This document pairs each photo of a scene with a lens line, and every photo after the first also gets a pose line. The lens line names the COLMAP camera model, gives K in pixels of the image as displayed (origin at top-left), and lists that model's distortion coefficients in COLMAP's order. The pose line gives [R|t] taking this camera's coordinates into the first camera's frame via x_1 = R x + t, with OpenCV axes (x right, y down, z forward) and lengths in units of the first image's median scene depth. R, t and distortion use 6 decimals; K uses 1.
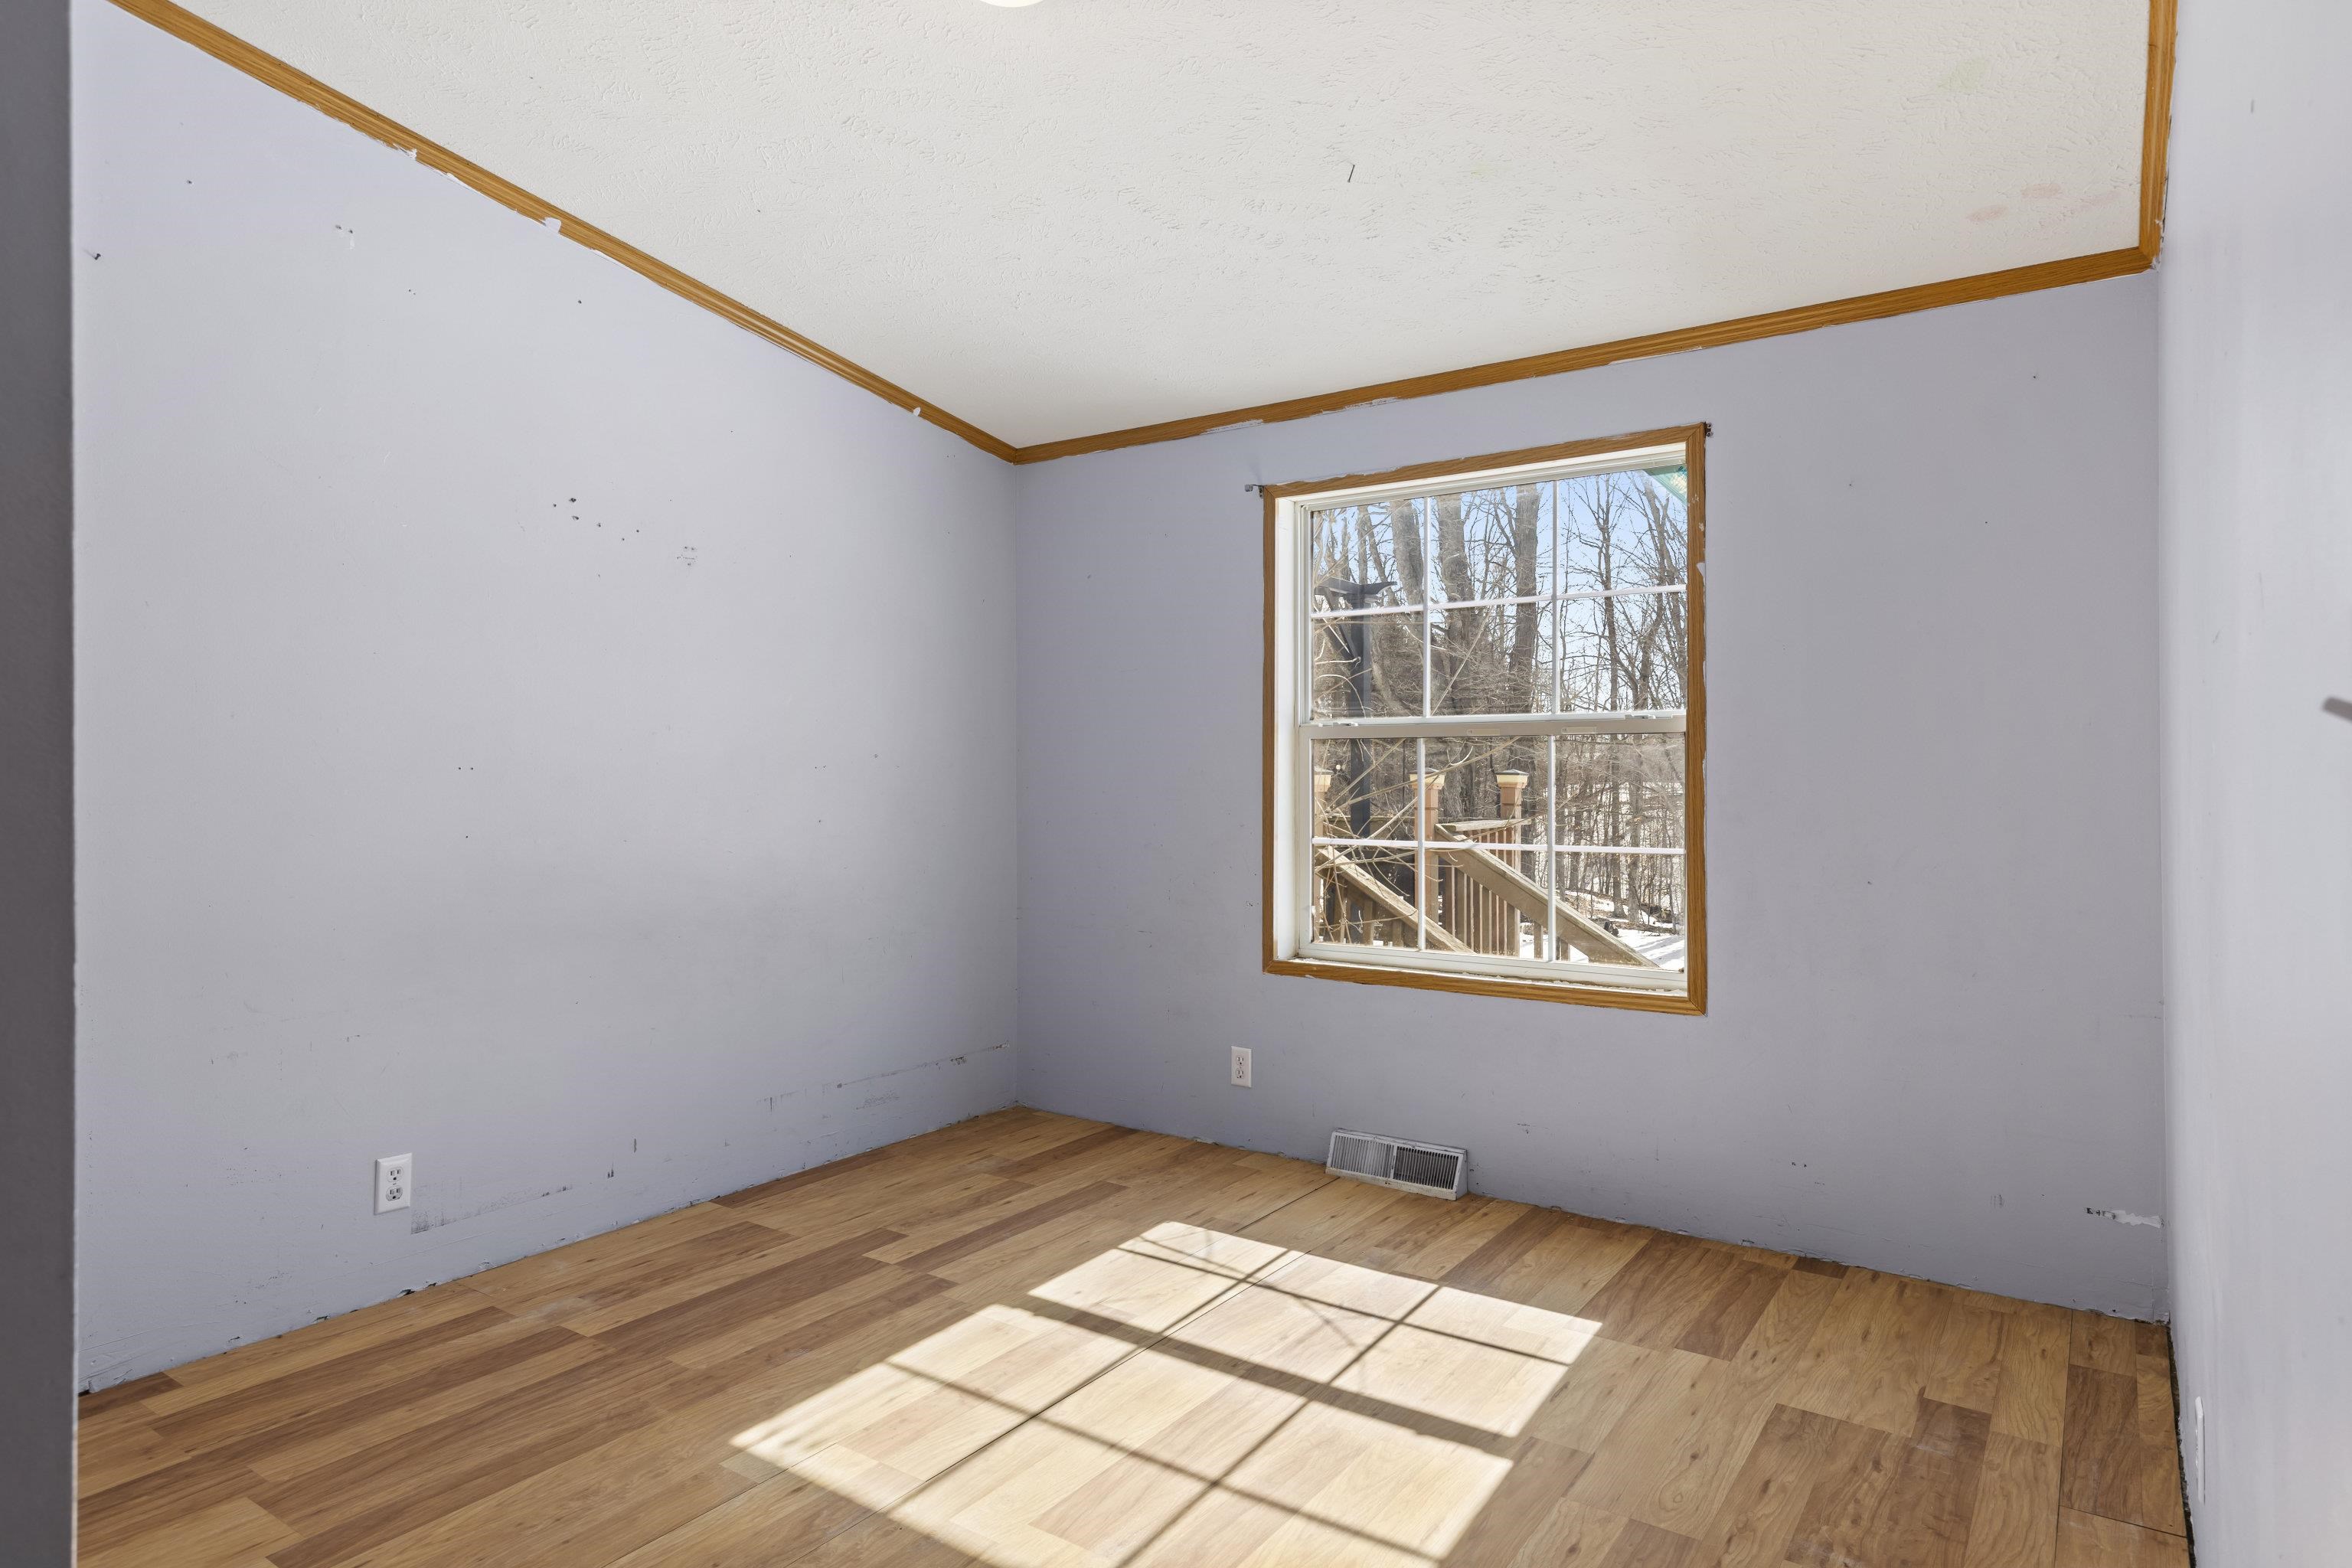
lens RADIAL K [[1273.8, 0, 1178.7], [0, 1273.8, 779.3], [0, 0, 1]] dist [0.002537, 0.000019]
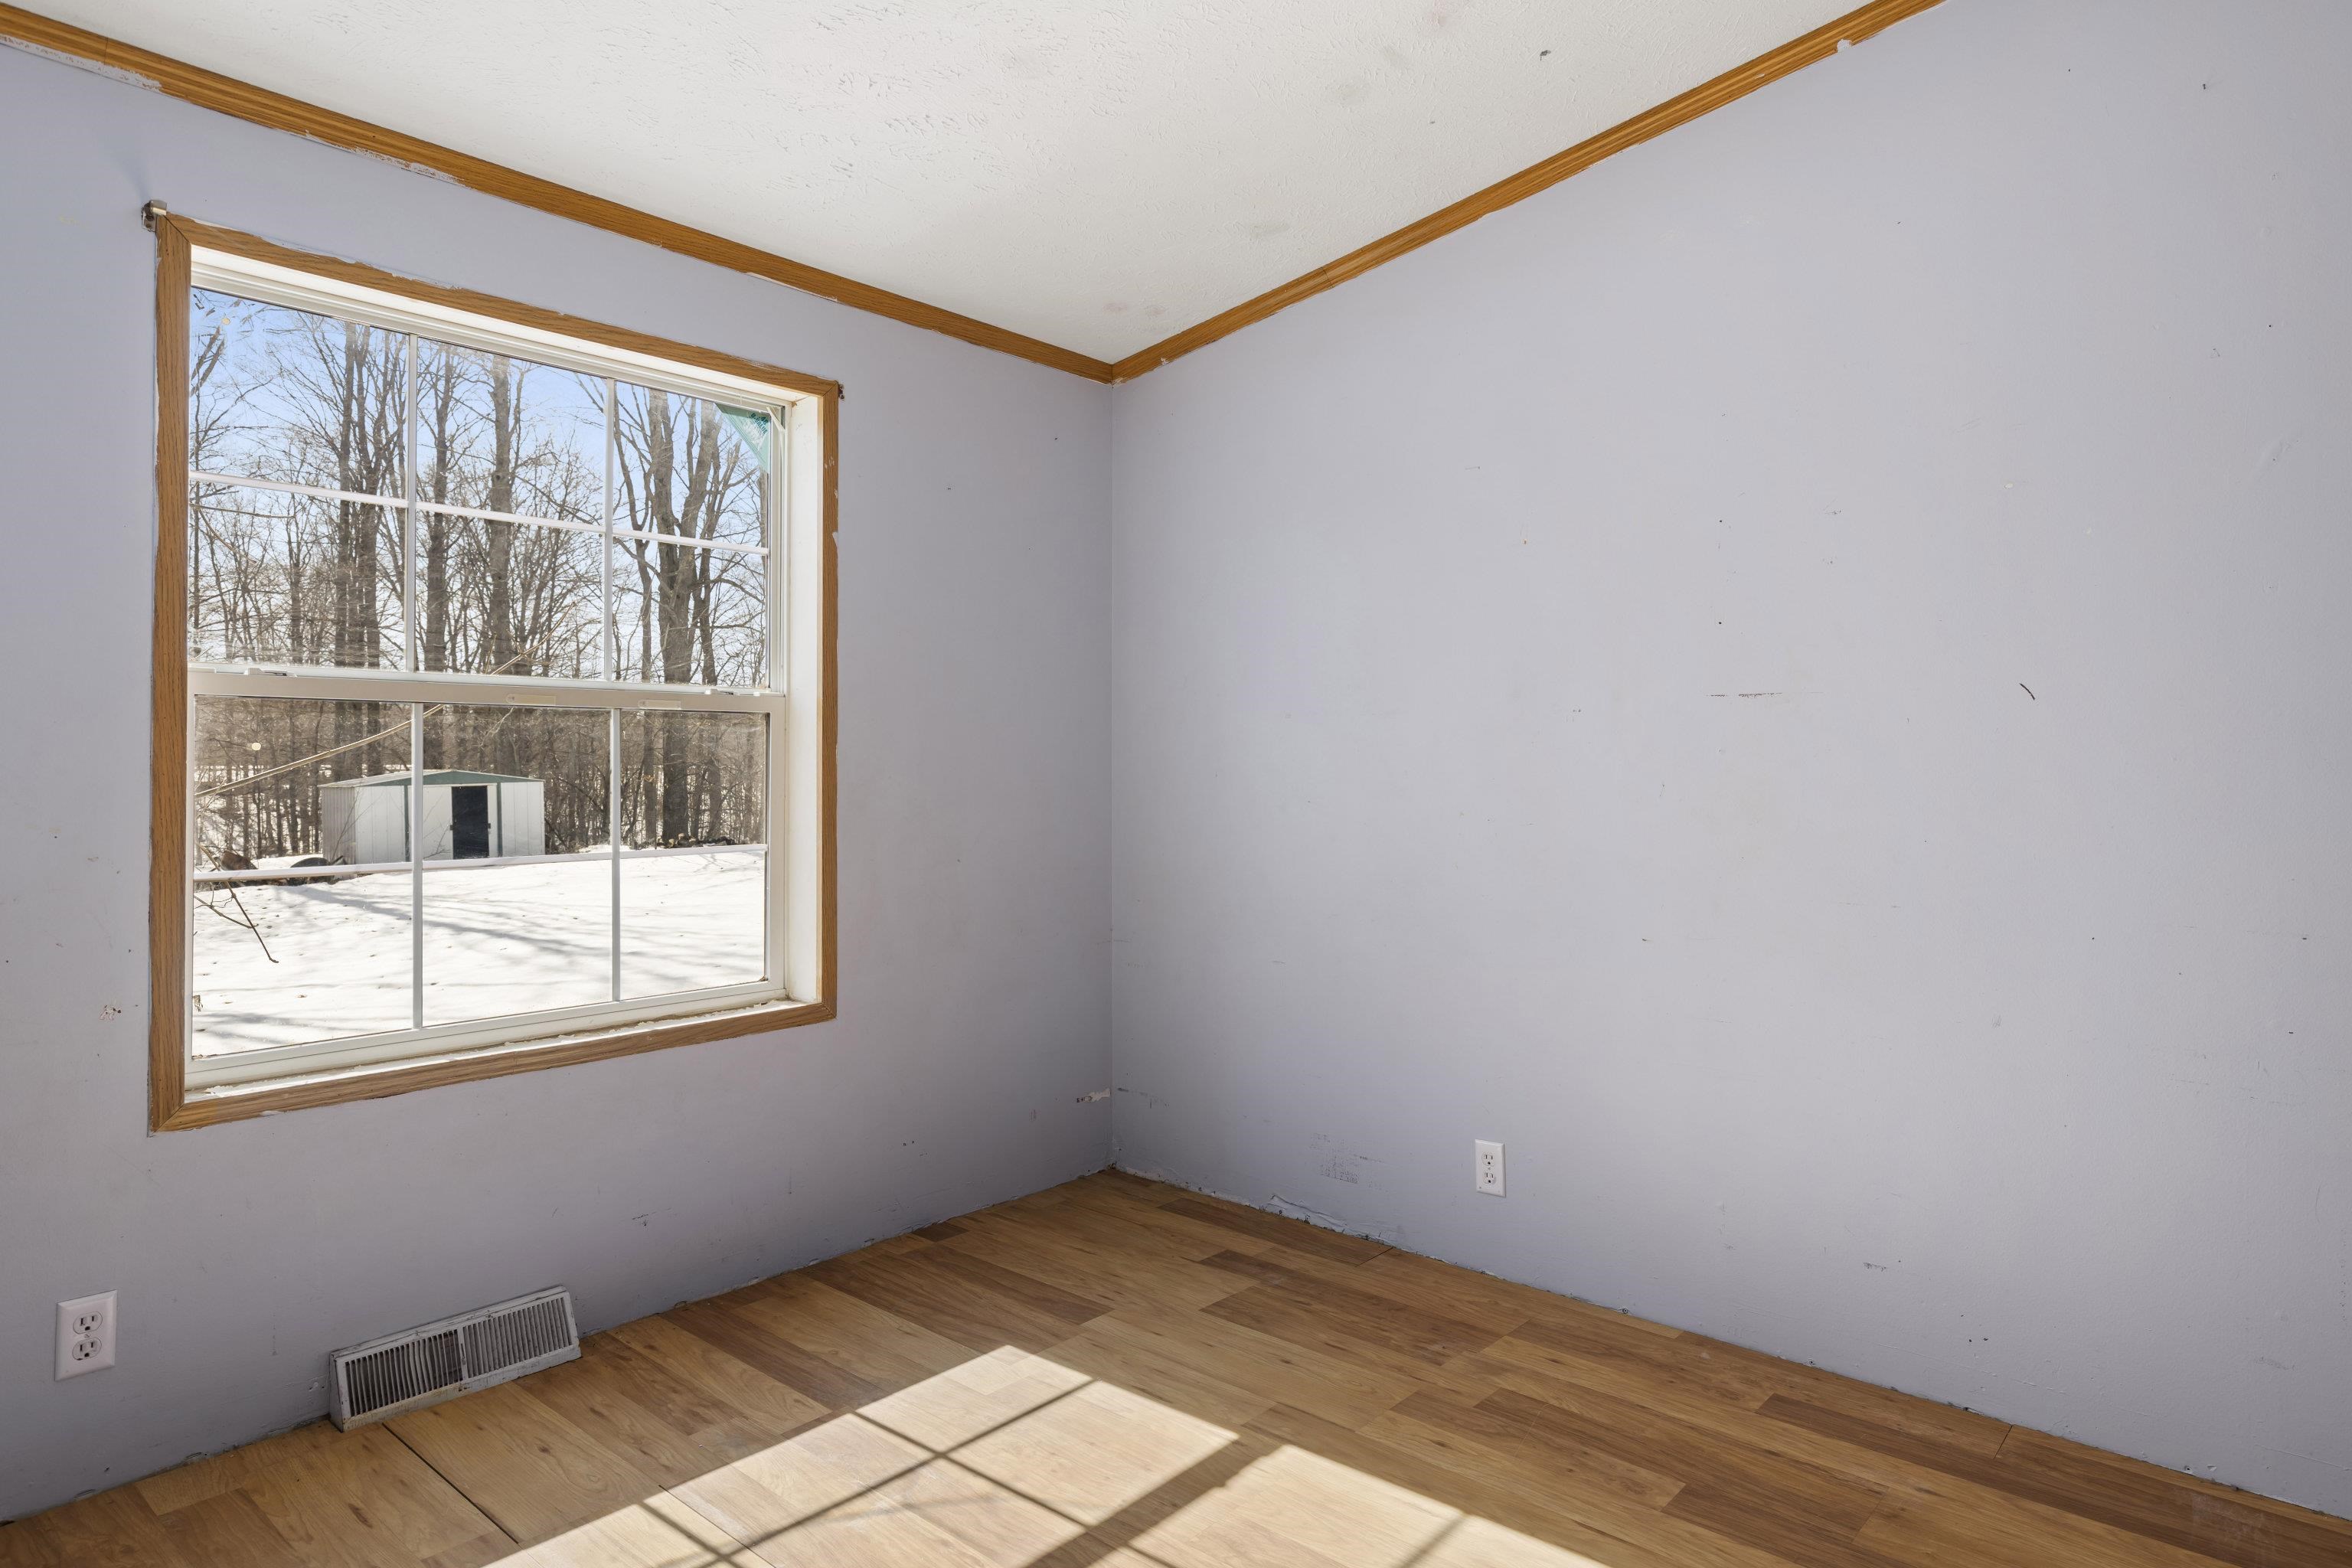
lens RADIAL K [[1333.2, 0, 1175.0], [0, 1333.2, 774.0], [0, 0, 1]] dist [0.004993, 0.000584]
pose [[0.138727, -0.008843, 0.990291, -0.582453], [0.001388, 0.999961, 0.008735, -0.002220], [-0.990330, 0.000162, 0.138734, 0.695266]]
